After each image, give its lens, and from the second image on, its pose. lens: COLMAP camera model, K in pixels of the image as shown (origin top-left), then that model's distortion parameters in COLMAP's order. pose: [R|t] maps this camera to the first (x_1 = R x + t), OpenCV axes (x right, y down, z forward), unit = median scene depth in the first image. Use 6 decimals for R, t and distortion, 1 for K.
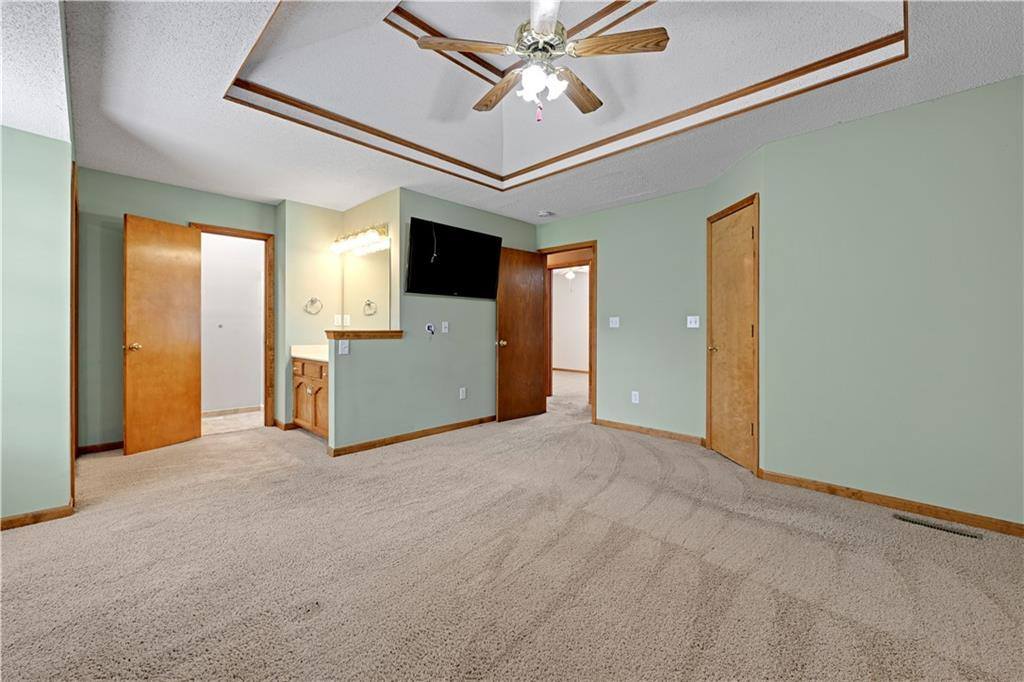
lens RADIAL K [[413.0, 0, 510.3], [0, 413.0, 334.0], [0, 0, 1]] dist [-0.000193, -0.000038]
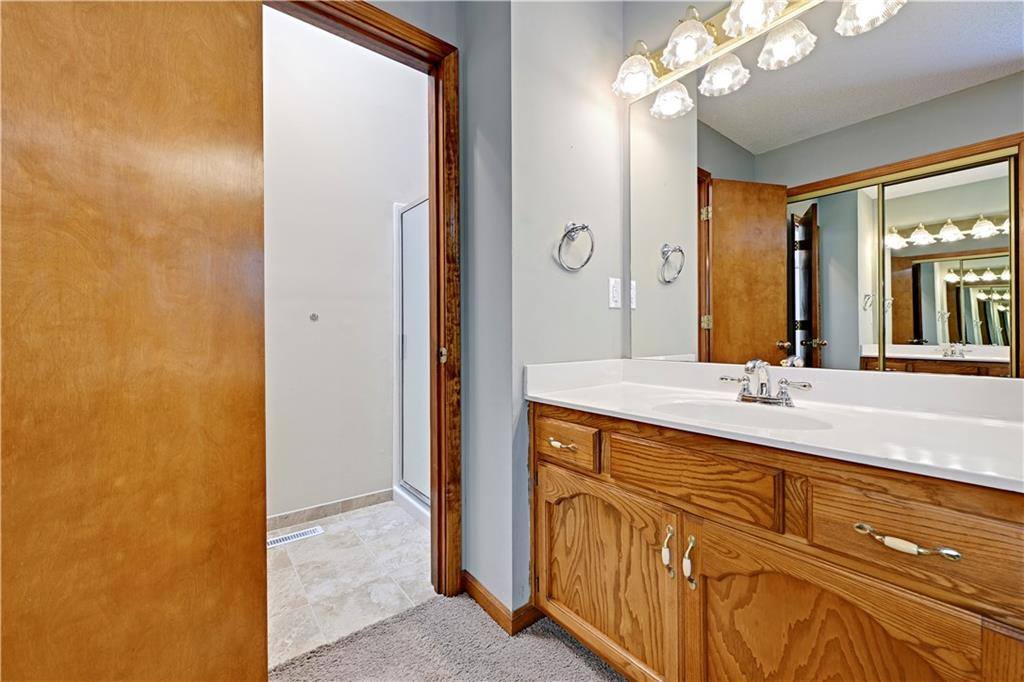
lens RADIAL K [[404.7, 0, 508.0], [0, 404.7, 341.2], [0, 0, 1]] dist [0.000378, -0.000007]
pose [[0.990361, -0.008133, -0.138271, -0.501714], [0.008261, 0.999966, 0.000352, 0.009531], [0.138263, -0.001491, 0.990394, 0.689351]]
